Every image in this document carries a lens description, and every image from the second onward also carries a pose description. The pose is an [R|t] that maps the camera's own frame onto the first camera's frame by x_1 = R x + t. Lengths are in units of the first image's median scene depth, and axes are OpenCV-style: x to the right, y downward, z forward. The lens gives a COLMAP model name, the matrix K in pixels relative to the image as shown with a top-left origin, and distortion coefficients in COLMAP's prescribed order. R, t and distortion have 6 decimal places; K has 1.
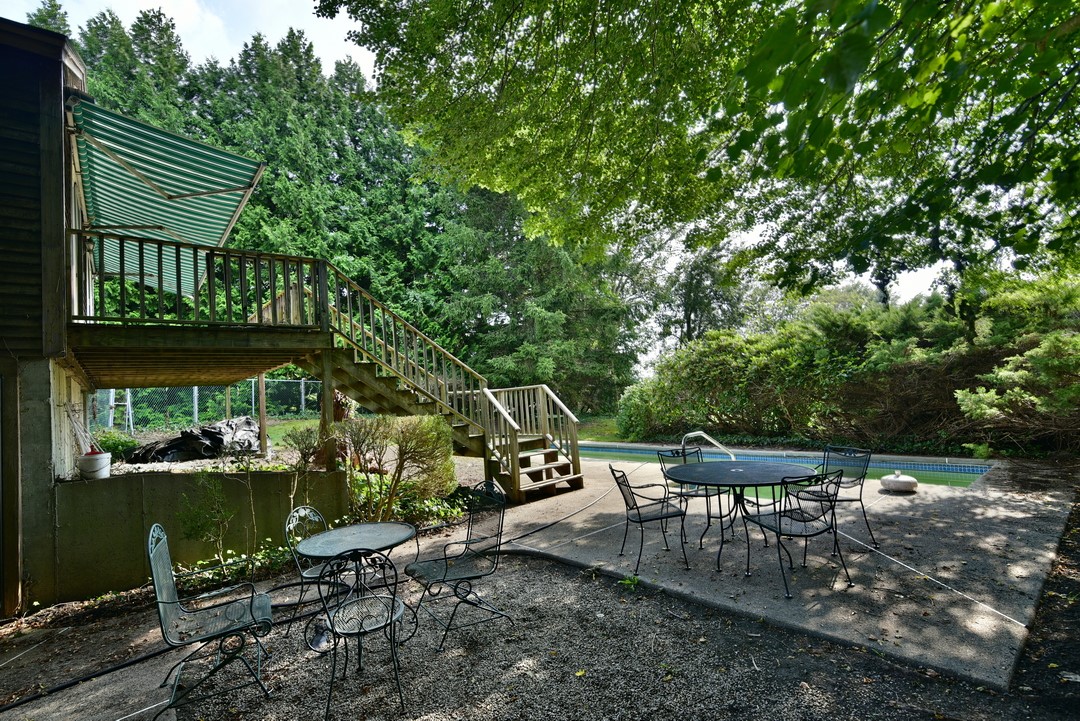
lens RADIAL K [[494.8, 0, 538.7], [0, 494.8, 371.5], [0, 0, 1]] dist [-0.002768, 0.001048]
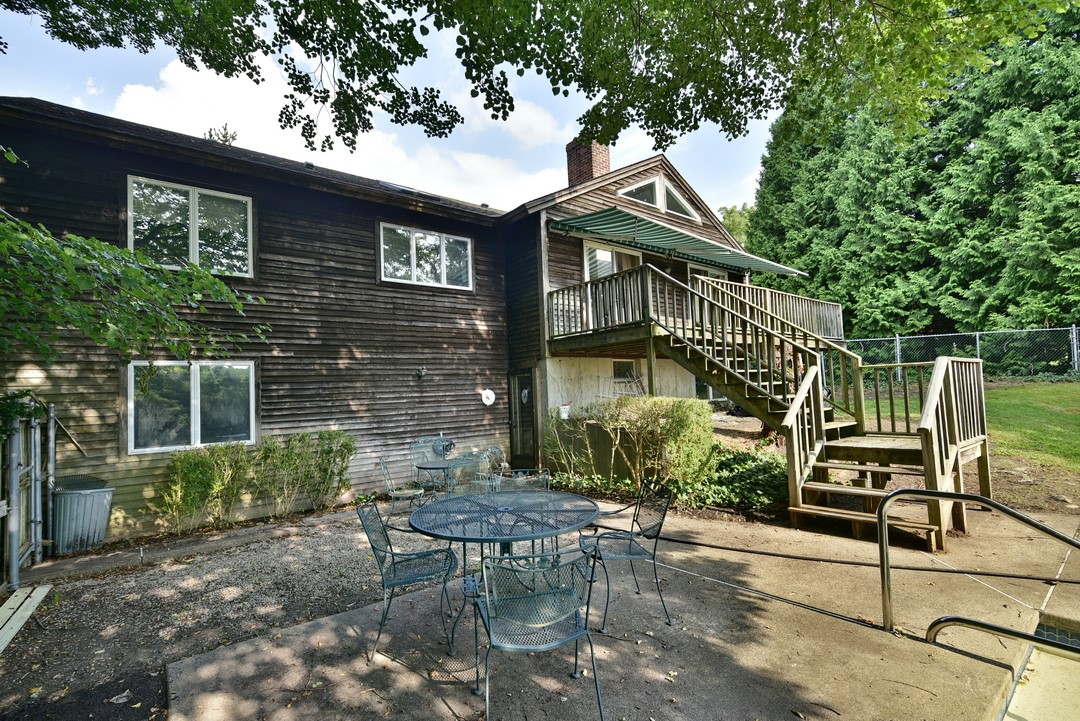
lens RADIAL K [[494.8, 0, 538.7], [0, 494.8, 371.5], [0, 0, 1]] dist [-0.002768, 0.001048]
pose [[-0.030982, 0.025226, -0.999202, 1.261034], [0.091242, 0.995579, 0.022305, -0.023418], [0.995347, -0.090479, -0.033147, 1.202830]]
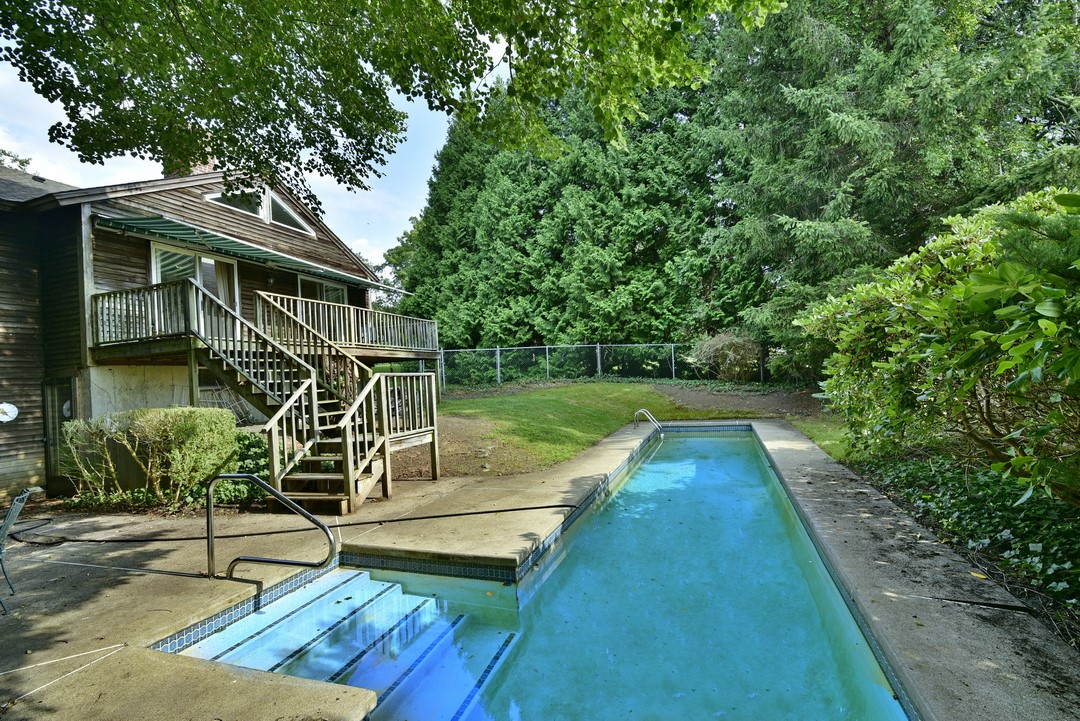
lens RADIAL K [[494.8, 0, 538.7], [0, 494.8, 371.5], [0, 0, 1]] dist [-0.002768, 0.001048]
pose [[0.504445, 0.025149, -0.863078, 1.757429], [0.067122, 0.995409, 0.068235, -0.026650], [0.860831, -0.092352, 0.500441, 1.791239]]
